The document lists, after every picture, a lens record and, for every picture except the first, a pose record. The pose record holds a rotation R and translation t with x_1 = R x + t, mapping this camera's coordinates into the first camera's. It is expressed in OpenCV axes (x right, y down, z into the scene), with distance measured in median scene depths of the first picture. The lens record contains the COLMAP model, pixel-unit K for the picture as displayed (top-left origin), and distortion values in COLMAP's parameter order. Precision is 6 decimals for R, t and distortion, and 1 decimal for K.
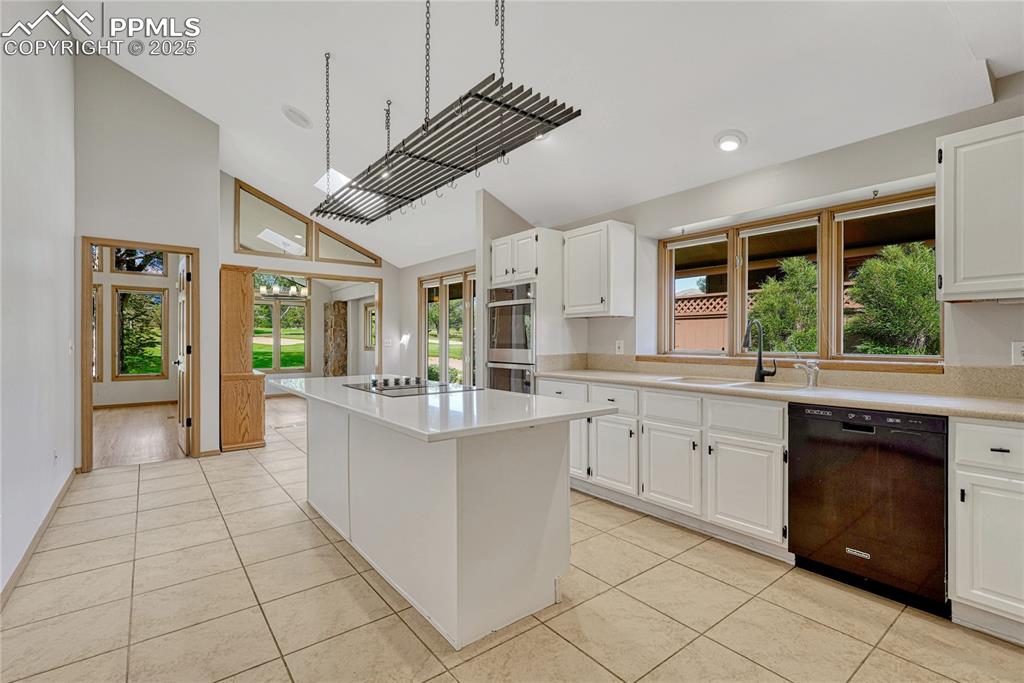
lens RADIAL K [[469.0, 0, 516.5], [0, 469.0, 340.8], [0, 0, 1]] dist [-0.003757, 0.000129]
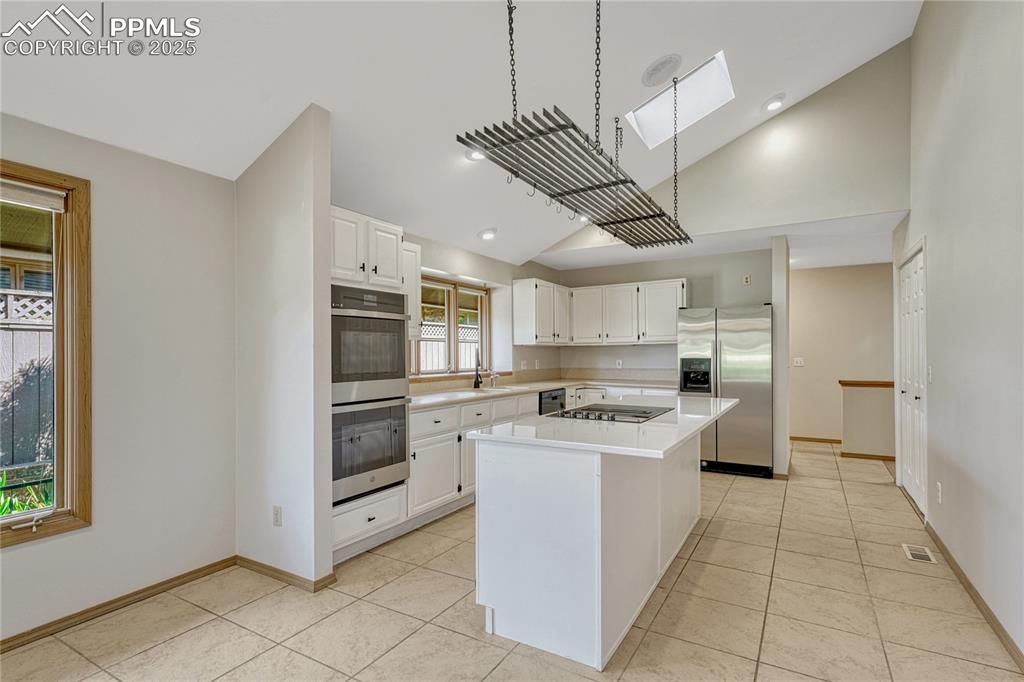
lens RADIAL K [[513.6, 0, 513.9], [0, 513.6, 346.5], [0, 0, 1]] dist [0.024796, 0.000877]
pose [[-0.373594, 0.012536, 0.927508, -1.115268], [0.006470, 0.999920, -0.010909, -0.031710], [-0.927570, 0.001926, -0.373645, 1.514270]]
